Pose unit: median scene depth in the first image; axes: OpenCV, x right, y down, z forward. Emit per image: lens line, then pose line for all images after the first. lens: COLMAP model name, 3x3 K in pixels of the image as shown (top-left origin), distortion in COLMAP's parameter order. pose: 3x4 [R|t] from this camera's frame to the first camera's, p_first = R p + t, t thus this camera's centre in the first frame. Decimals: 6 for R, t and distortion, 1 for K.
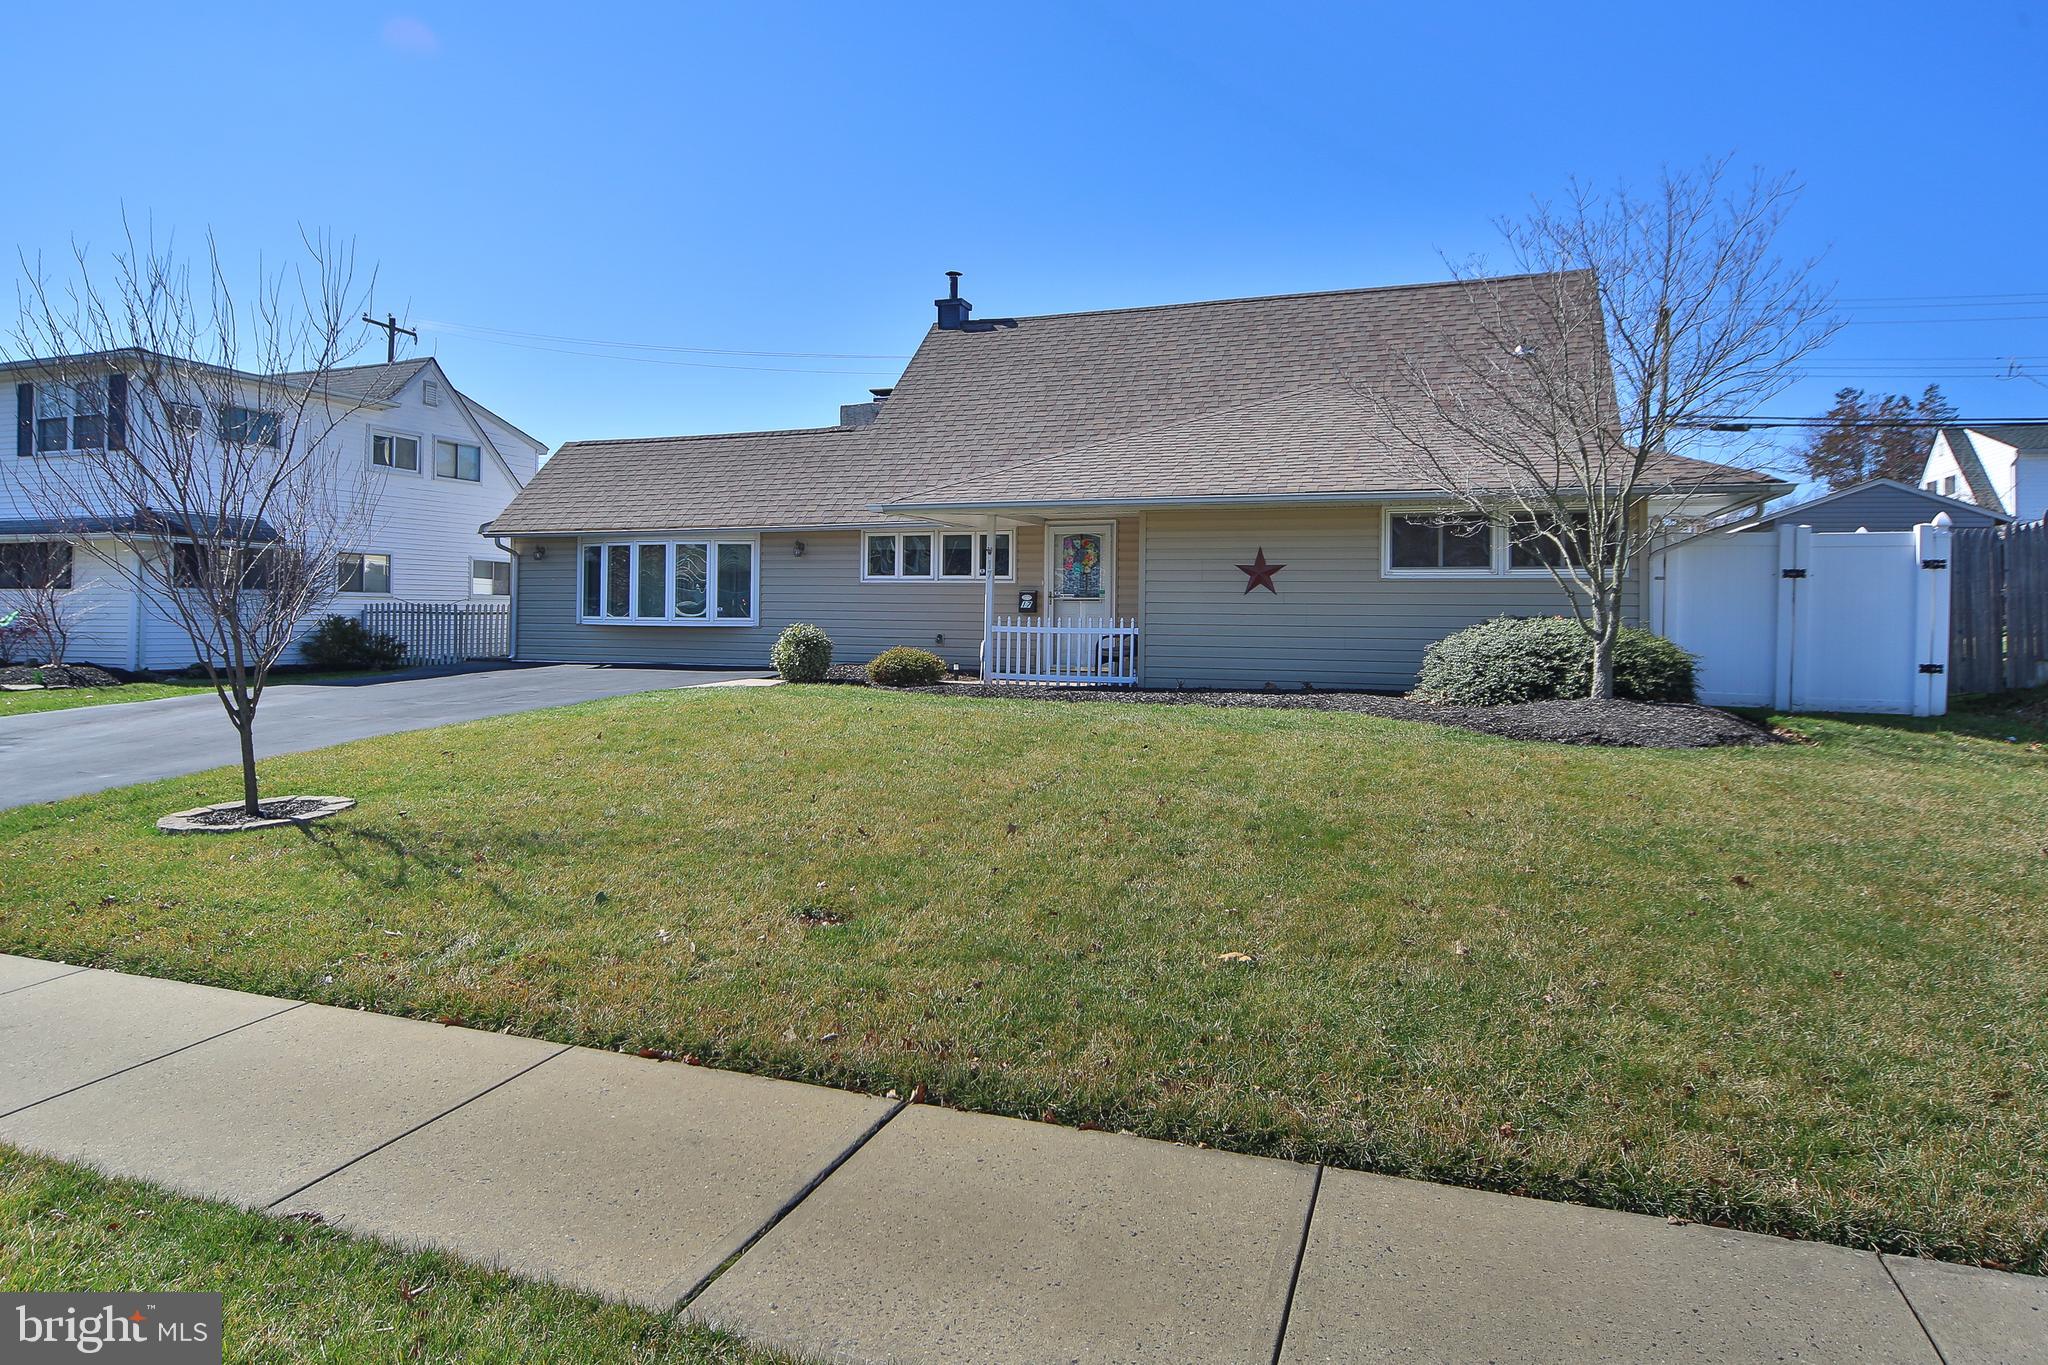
lens RADIAL K [[1115.6, 0, 997.8], [0, 1115.6, 599.1], [0, 0, 1]] dist [-0.005577, 0.002034]
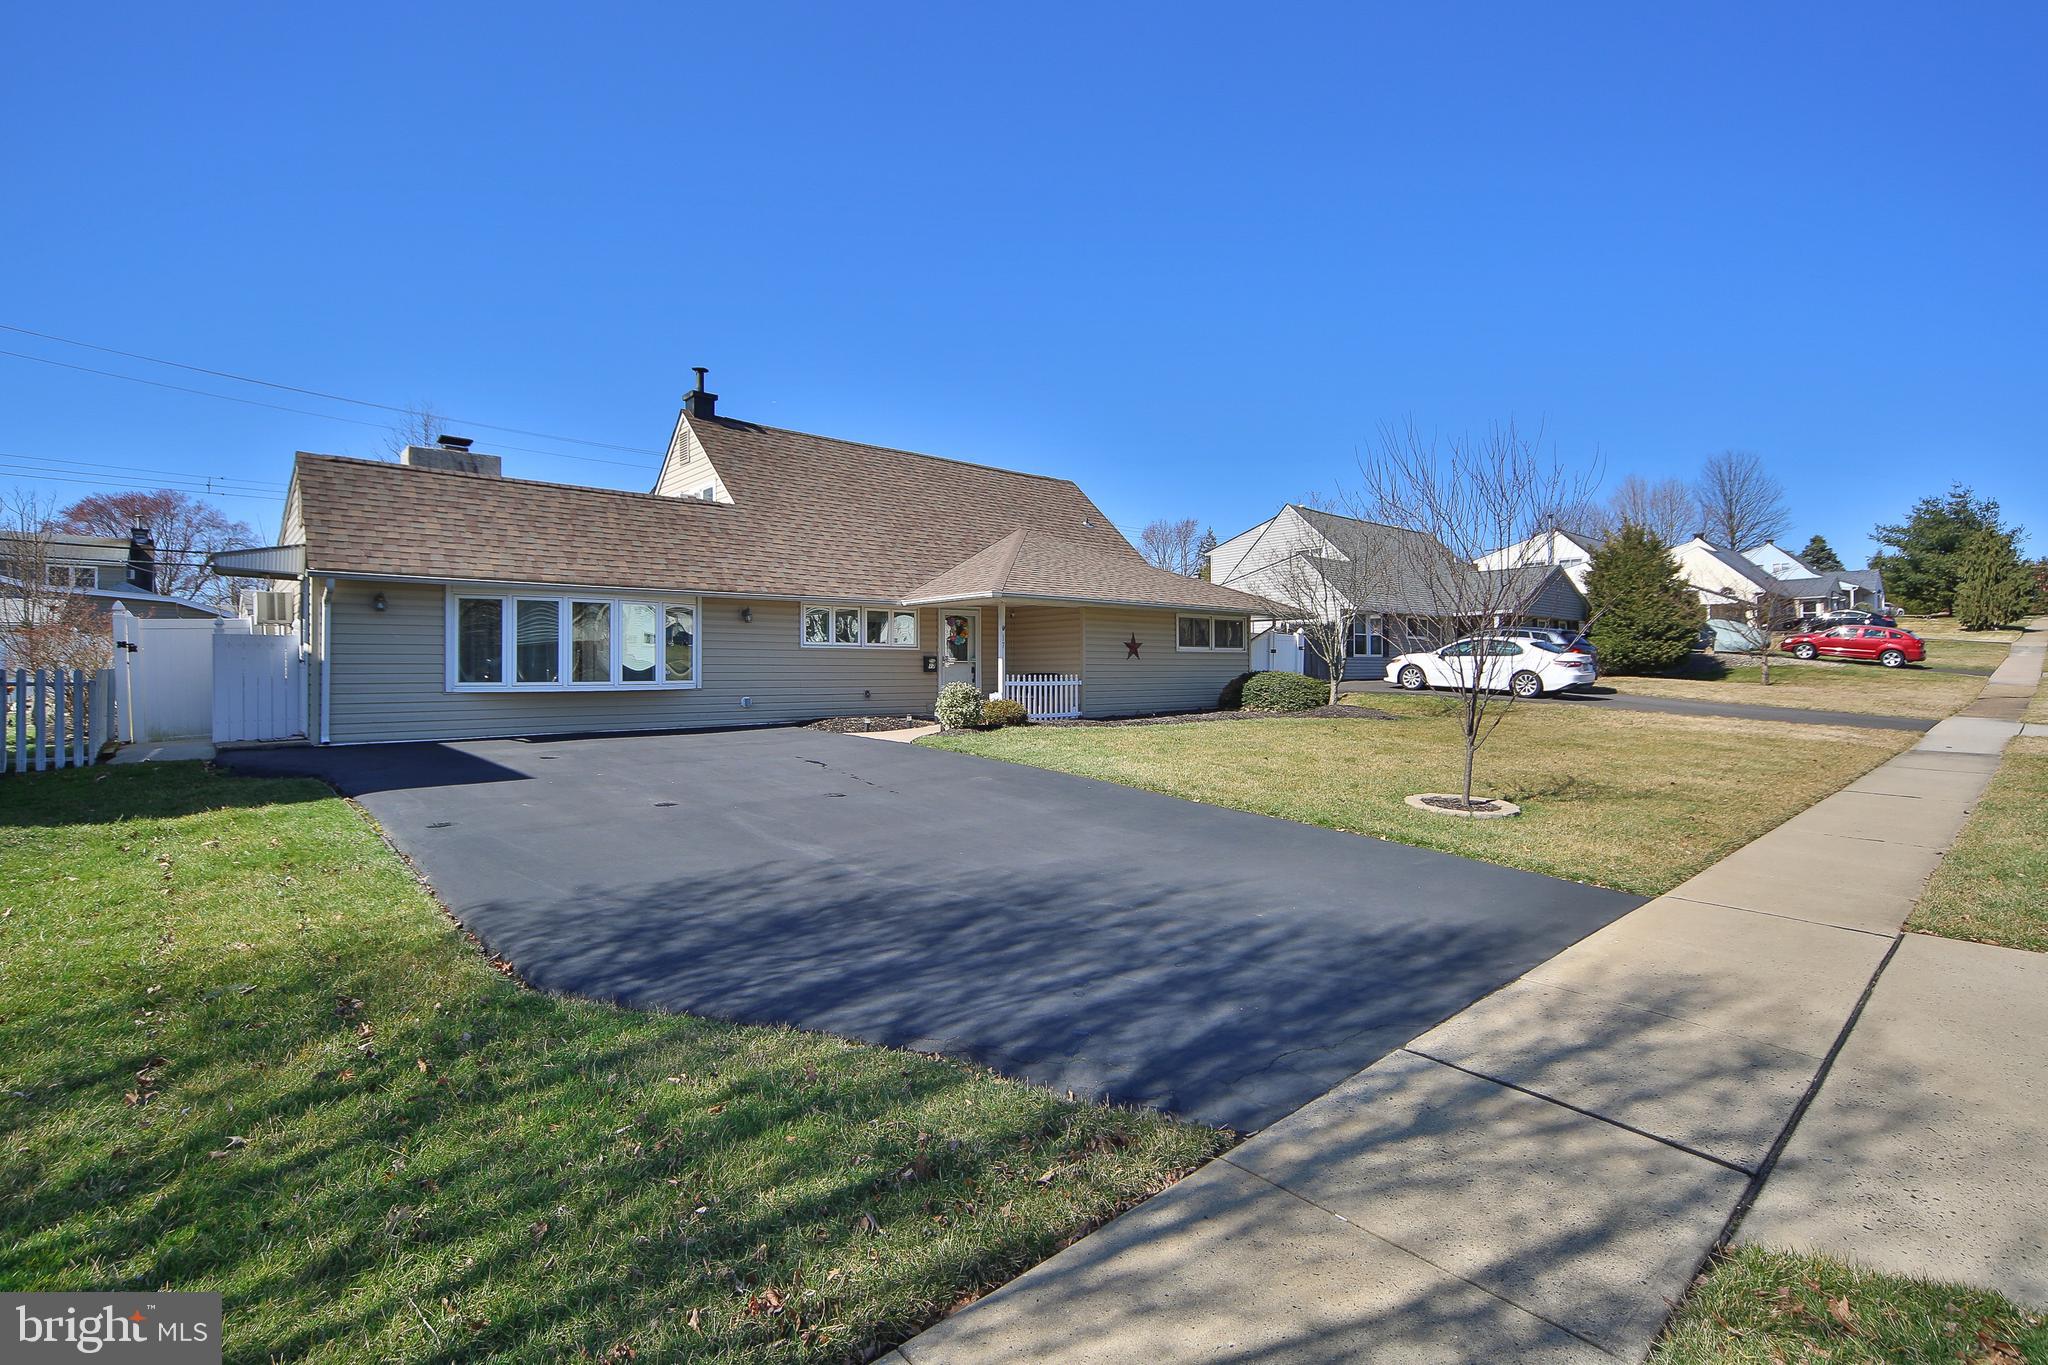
lens RADIAL K [[874.8, 0, 982.6], [0, 874.8, 663.0], [0, 0, 1]] dist [0.001632, 0.000027]
pose [[0.519376, -0.003915, 0.854537, -0.794988], [-0.004041, 0.999967, 0.007037, -0.005843], [-0.854536, -0.007108, 0.519343, 0.370343]]
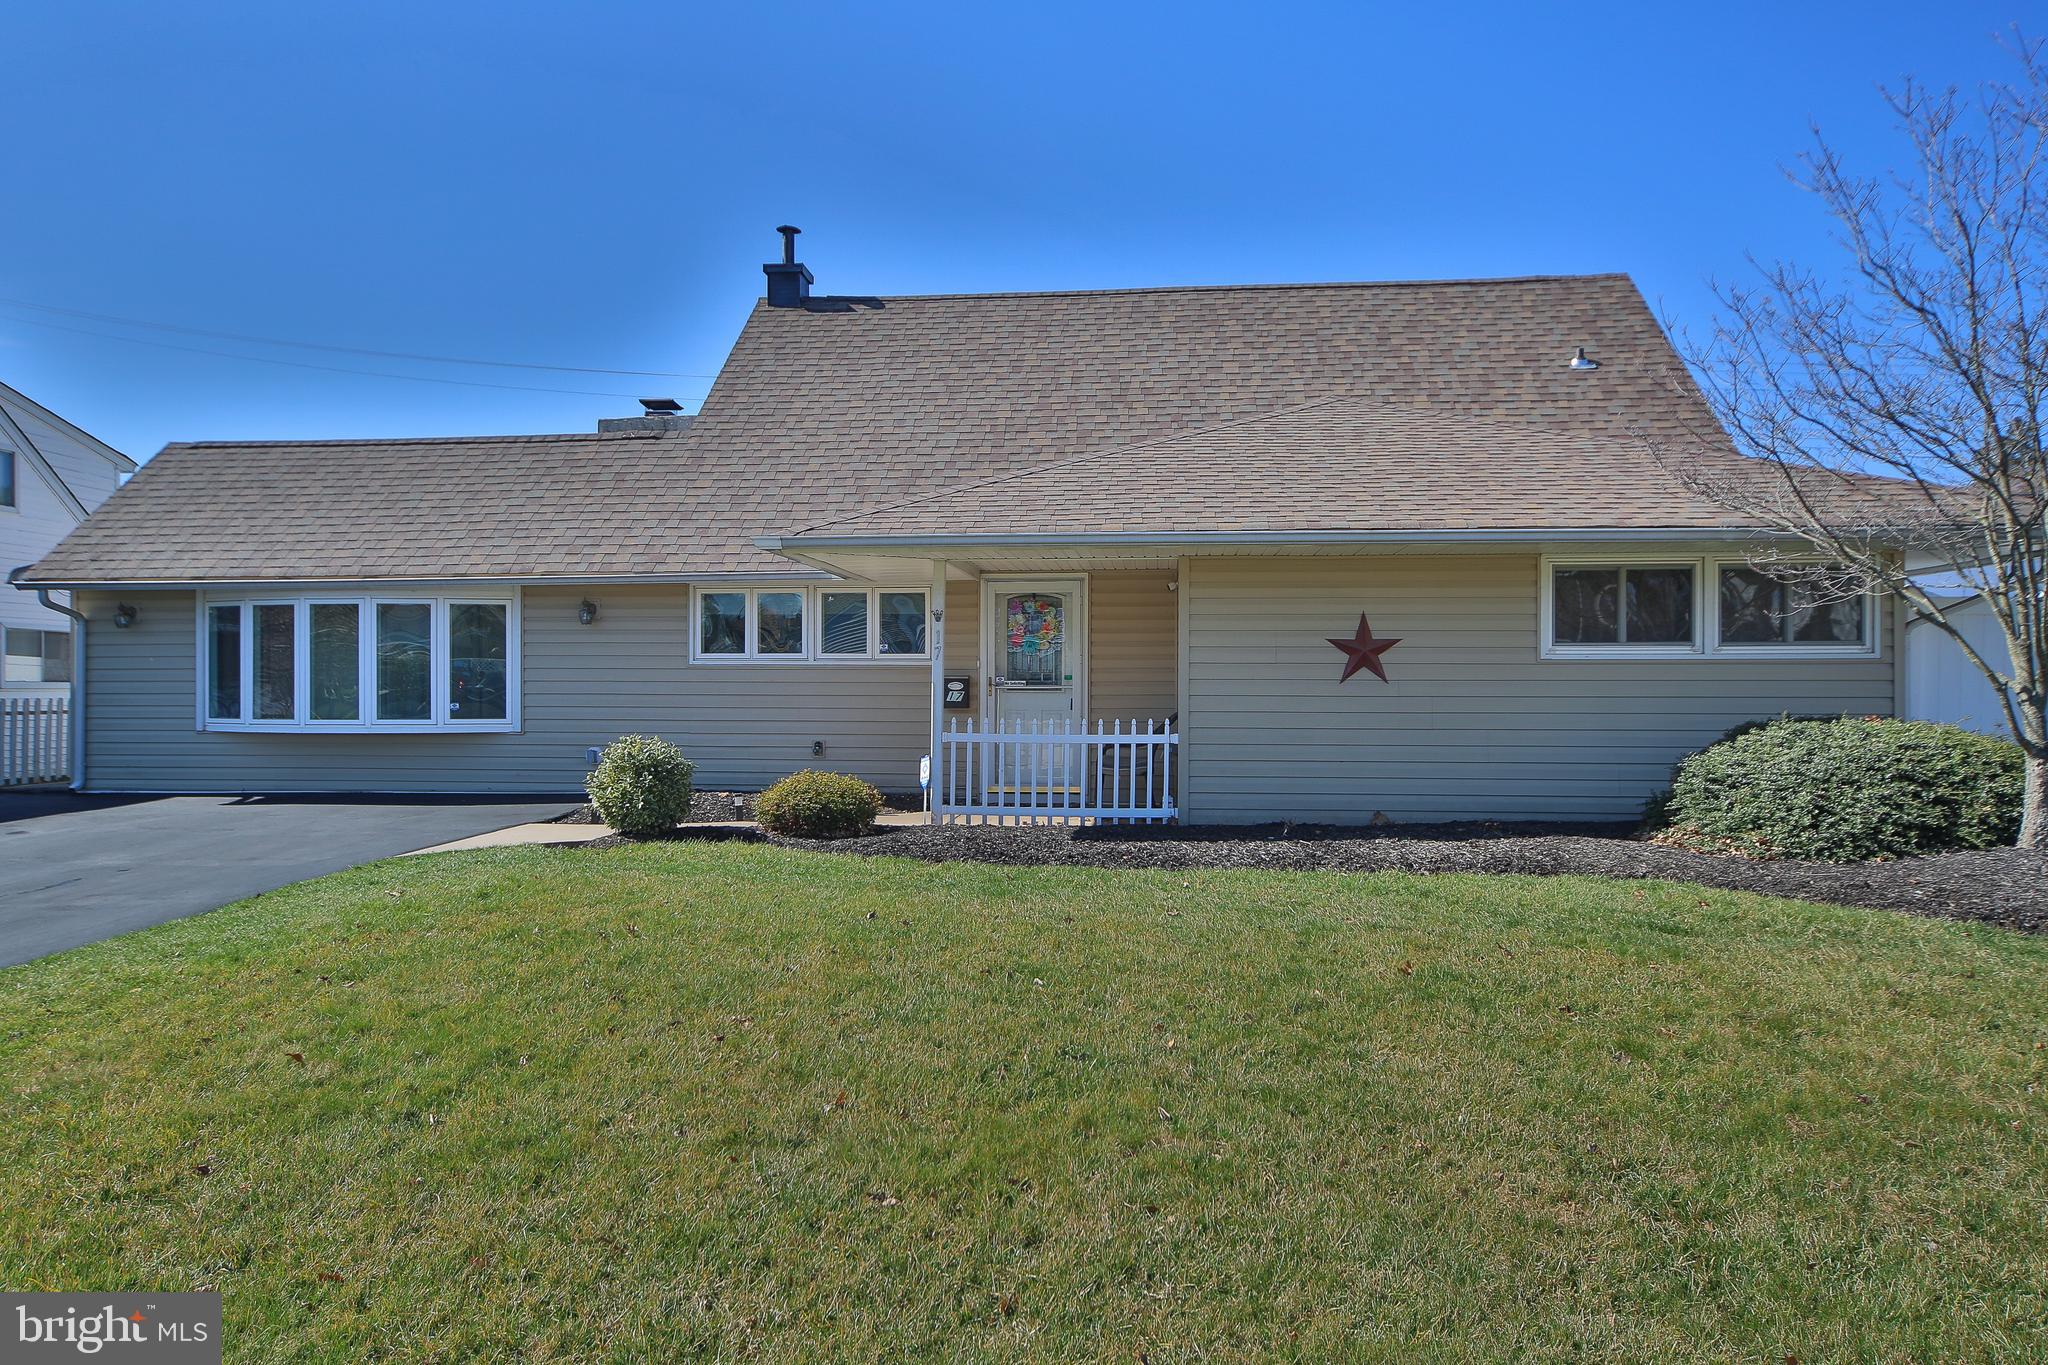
lens RADIAL K [[1204.2, 0, 1024.7], [0, 1204.2, 690.6], [0, 0, 1]] dist [-0.005763, 0.008656]
pose [[0.968103, -0.008051, 0.250423, -0.109449], [0.004892, 0.999900, 0.013238, -0.007631], [-0.250505, -0.011591, 0.968046, 0.261769]]
